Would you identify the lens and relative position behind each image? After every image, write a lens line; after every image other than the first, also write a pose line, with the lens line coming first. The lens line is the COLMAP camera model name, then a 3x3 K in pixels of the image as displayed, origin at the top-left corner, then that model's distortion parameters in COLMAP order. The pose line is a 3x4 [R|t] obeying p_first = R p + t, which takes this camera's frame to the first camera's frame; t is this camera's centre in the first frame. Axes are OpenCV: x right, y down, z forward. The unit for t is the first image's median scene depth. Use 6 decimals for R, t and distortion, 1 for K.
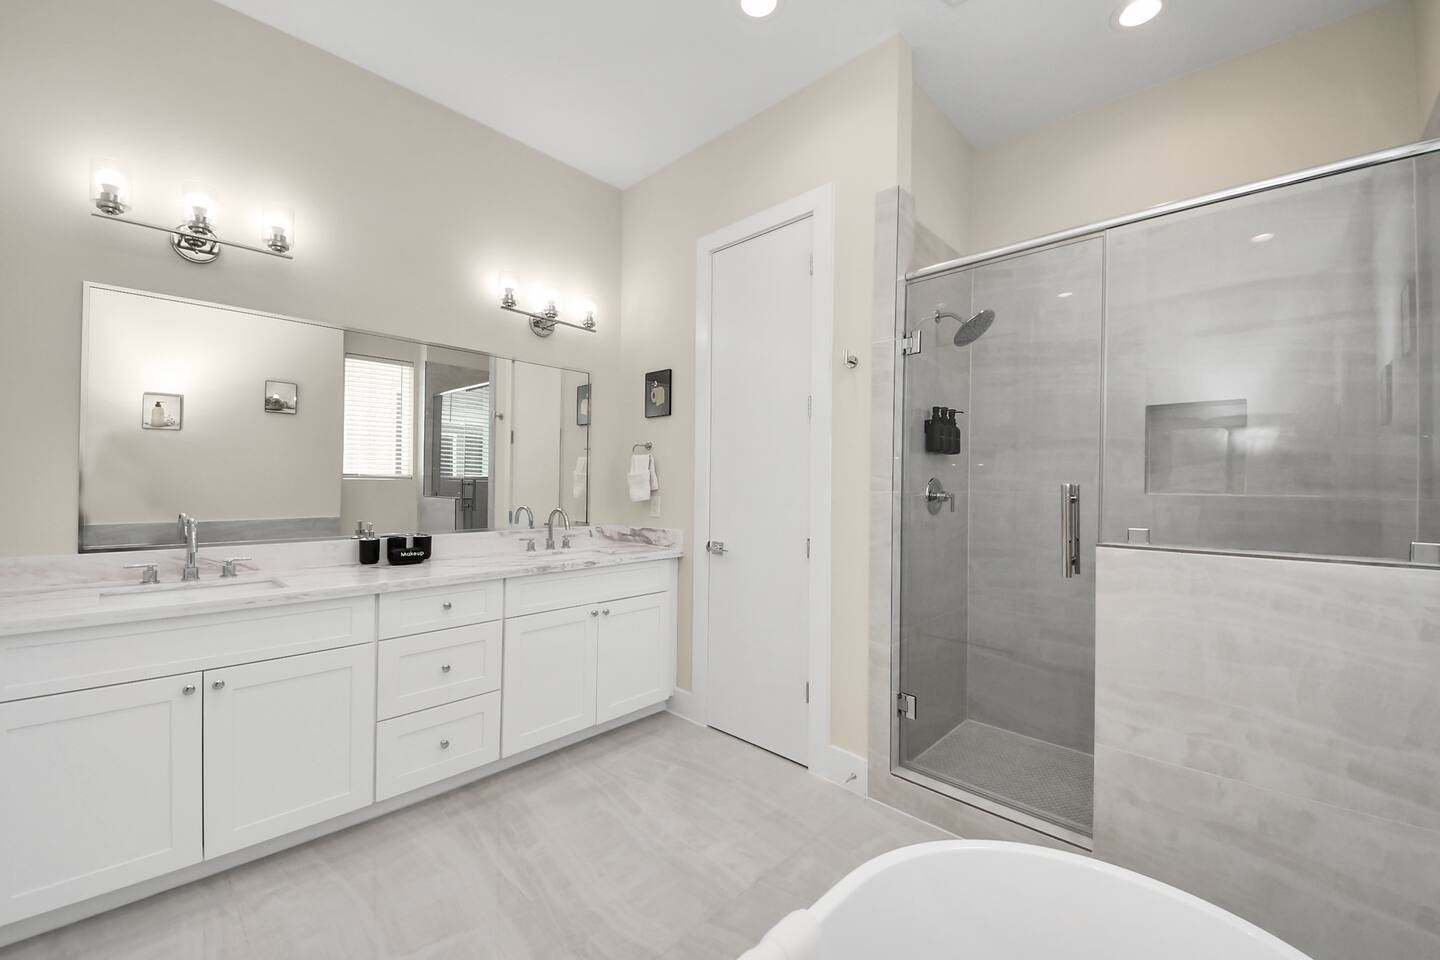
lens RADIAL K [[550.3, 0, 720.0], [0, 550.3, 480.0], [0, 0, 1]] dist [0.027259, -0.018123]
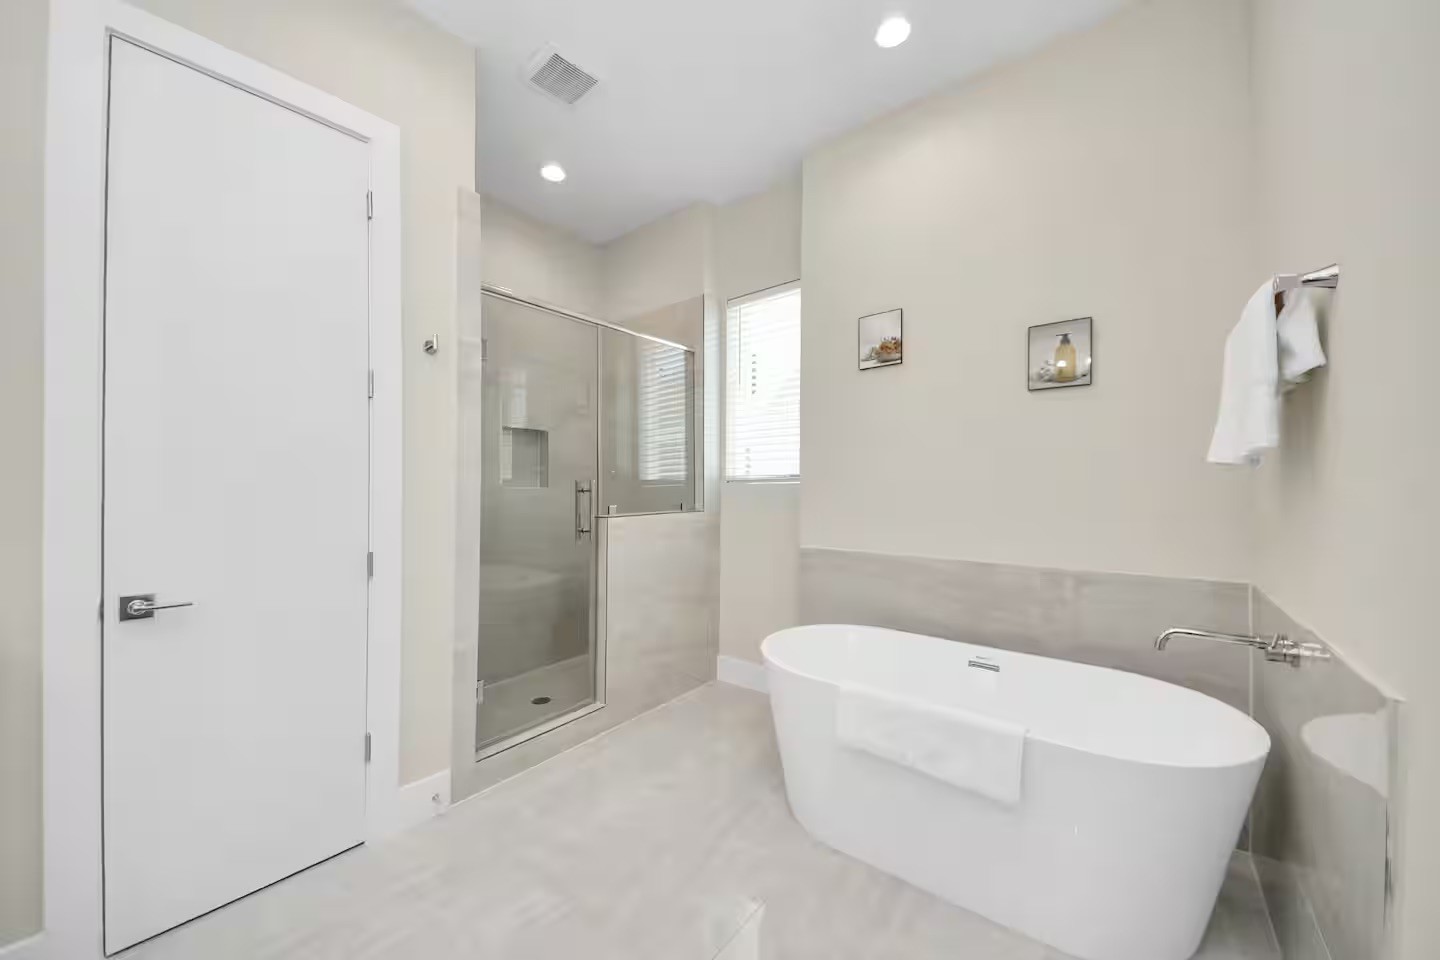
lens RADIAL K [[510.0, 0, 715.6], [0, 510.0, 478.0], [0, 0, 1]] dist [0.027846, -0.019828]
pose [[-0.074854, 0.004418, 0.997185, -0.641436], [0.000885, 0.999990, -0.004364, 0.005668], [-0.997194, 0.000556, -0.074857, 0.594039]]
